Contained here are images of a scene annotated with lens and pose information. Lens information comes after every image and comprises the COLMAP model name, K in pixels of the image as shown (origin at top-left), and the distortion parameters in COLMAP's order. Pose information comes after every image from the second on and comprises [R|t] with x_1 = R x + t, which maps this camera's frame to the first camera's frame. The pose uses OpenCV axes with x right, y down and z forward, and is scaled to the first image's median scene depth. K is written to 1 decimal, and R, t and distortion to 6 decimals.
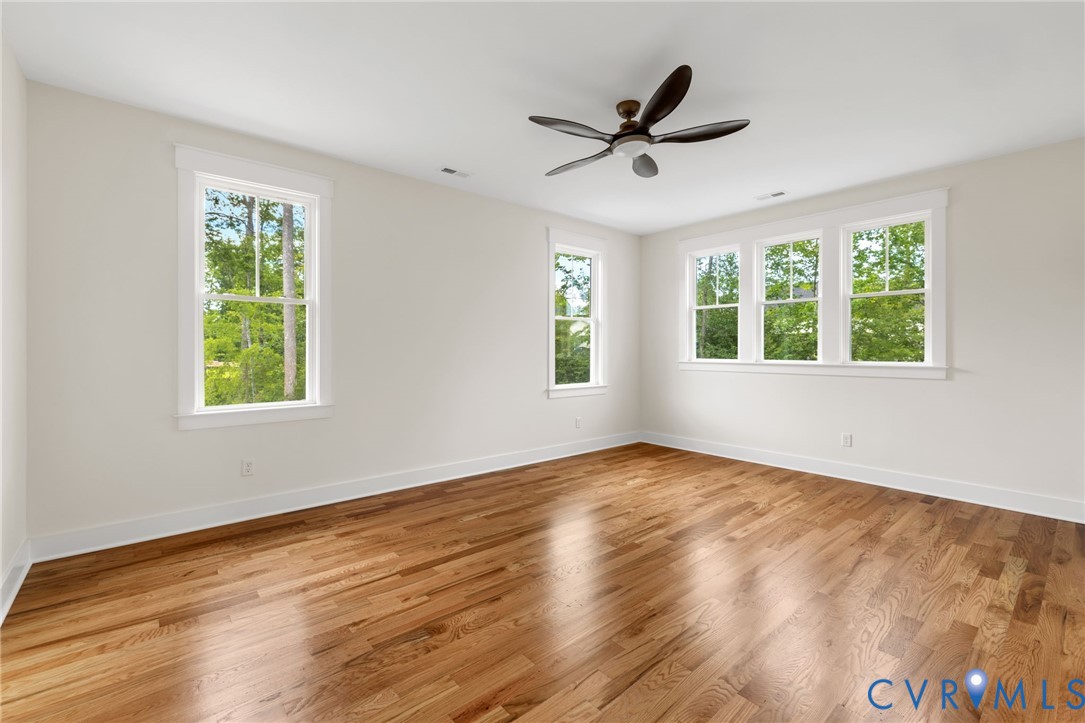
lens RADIAL K [[469.4, 0, 538.1], [0, 469.4, 348.5], [0, 0, 1]] dist [-0.001278, 0.000066]
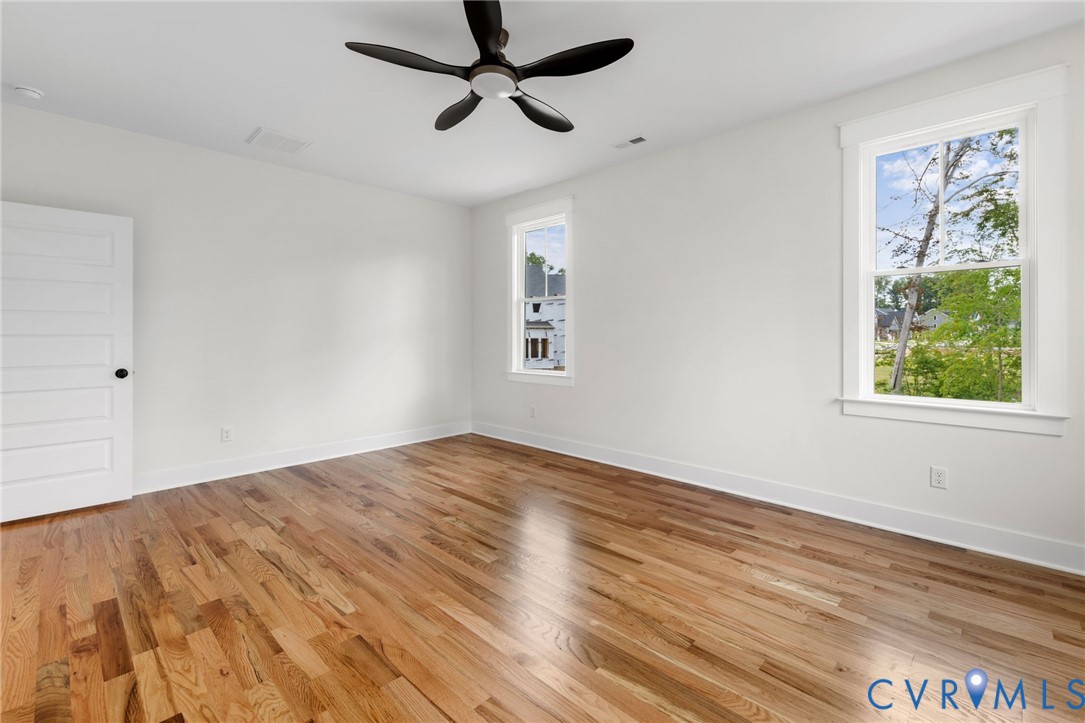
lens RADIAL K [[469.4, 0, 538.1], [0, 469.4, 348.5], [0, 0, 1]] dist [-0.001278, 0.000066]
pose [[0.096449, 0.021943, -0.995096, 0.839474], [0.001769, 0.999752, 0.022217, 0.013574], [0.995336, -0.003903, 0.096386, 0.830463]]
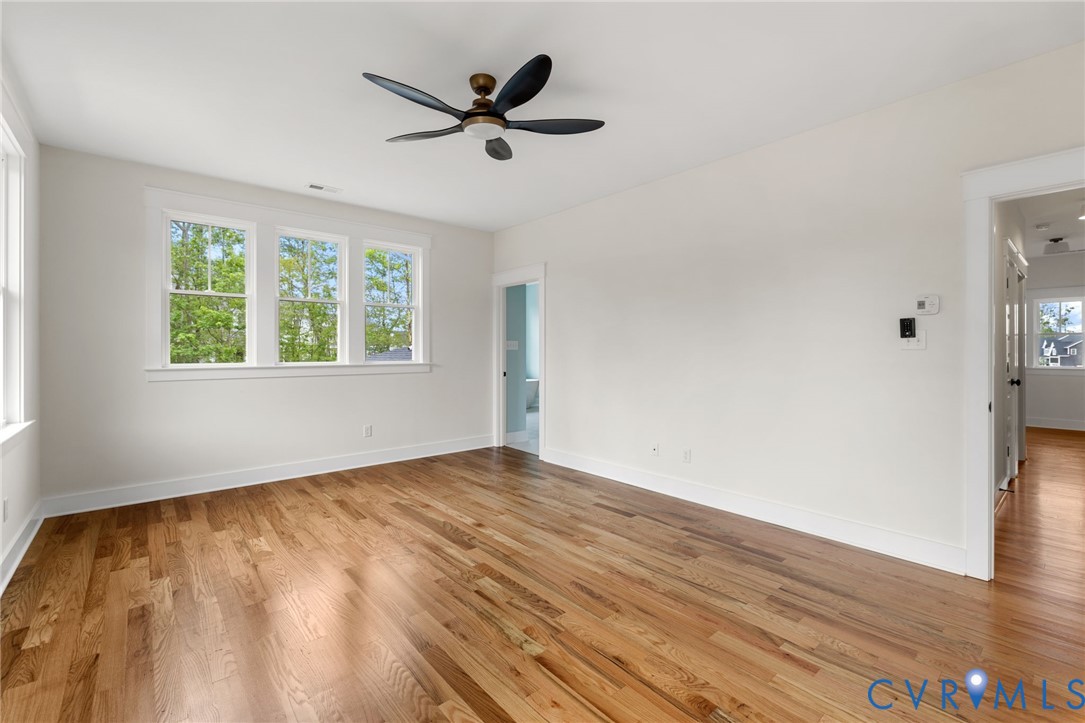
lens RADIAL K [[469.4, 0, 538.1], [0, 469.4, 348.5], [0, 0, 1]] dist [-0.001278, 0.000066]
pose [[-0.003030, 0.002405, 0.999993, -0.590294], [-0.002407, 0.999994, -0.002412, -0.001626], [-0.999993, -0.002414, -0.003024, 0.746576]]
